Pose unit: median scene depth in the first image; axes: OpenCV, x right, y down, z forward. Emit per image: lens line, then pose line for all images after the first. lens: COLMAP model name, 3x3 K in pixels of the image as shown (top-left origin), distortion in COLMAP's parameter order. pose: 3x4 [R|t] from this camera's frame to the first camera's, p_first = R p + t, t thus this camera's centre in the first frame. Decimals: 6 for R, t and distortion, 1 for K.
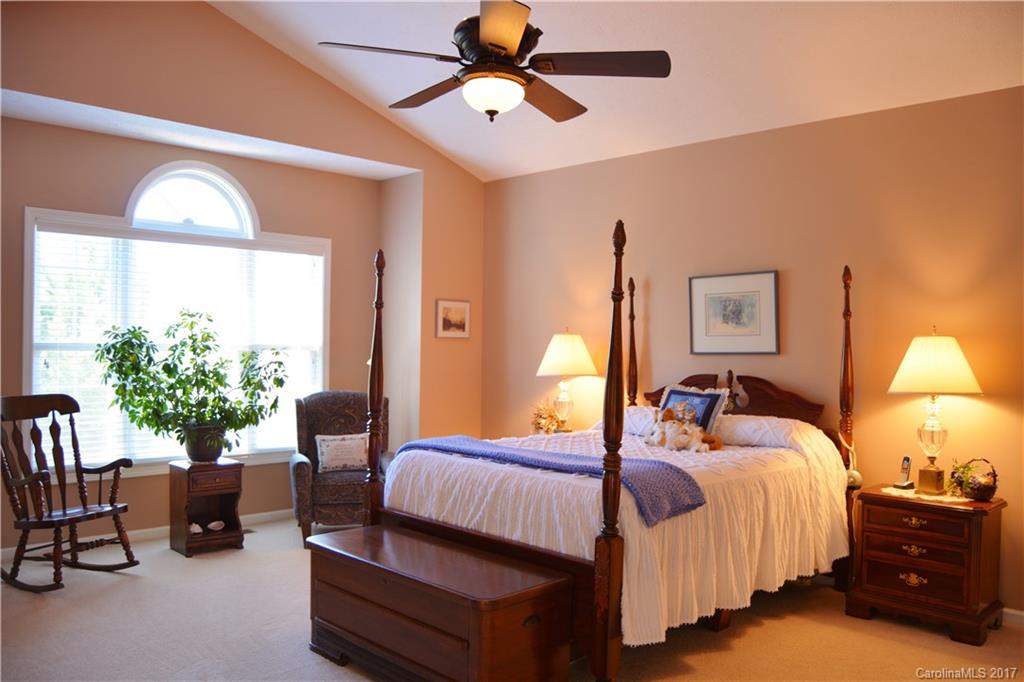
lens RADIAL K [[813.0, 0, 512.0], [0, 813.0, 341.0], [0, 0, 1]] dist [-0.086405, -0.001317]
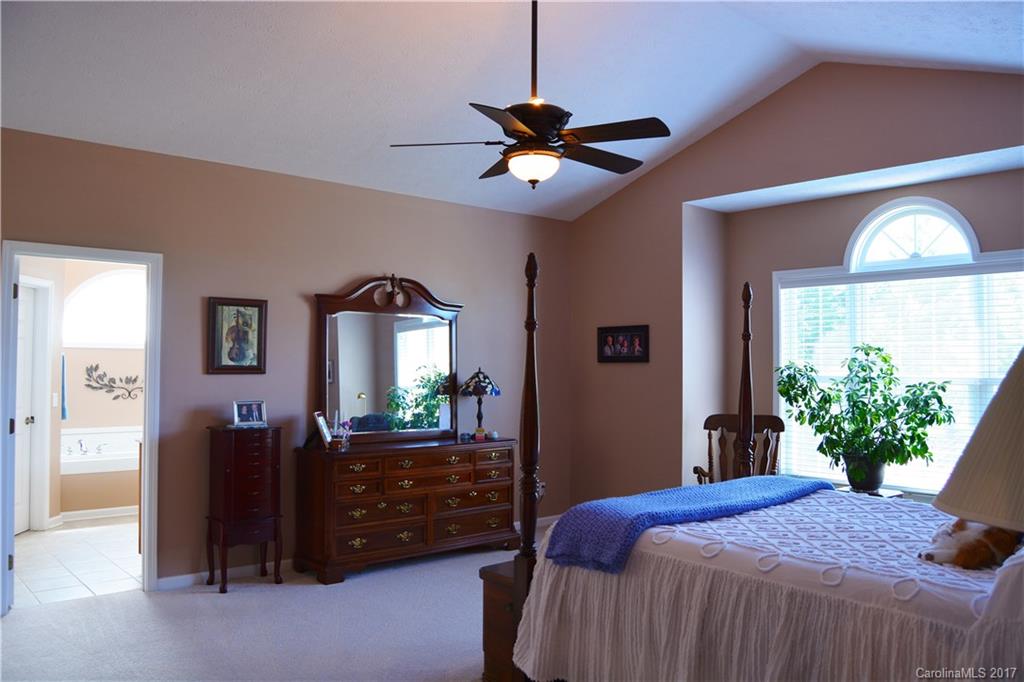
lens RADIAL K [[813.0, 0, 512.0], [0, 813.0, 341.0], [0, 0, 1]] dist [-0.086405, -0.001317]
pose [[-0.026617, -0.049201, -0.998434, 0.729803], [-0.005397, 0.998781, -0.049074, 0.012787], [0.999631, 0.004082, -0.026850, 0.611027]]
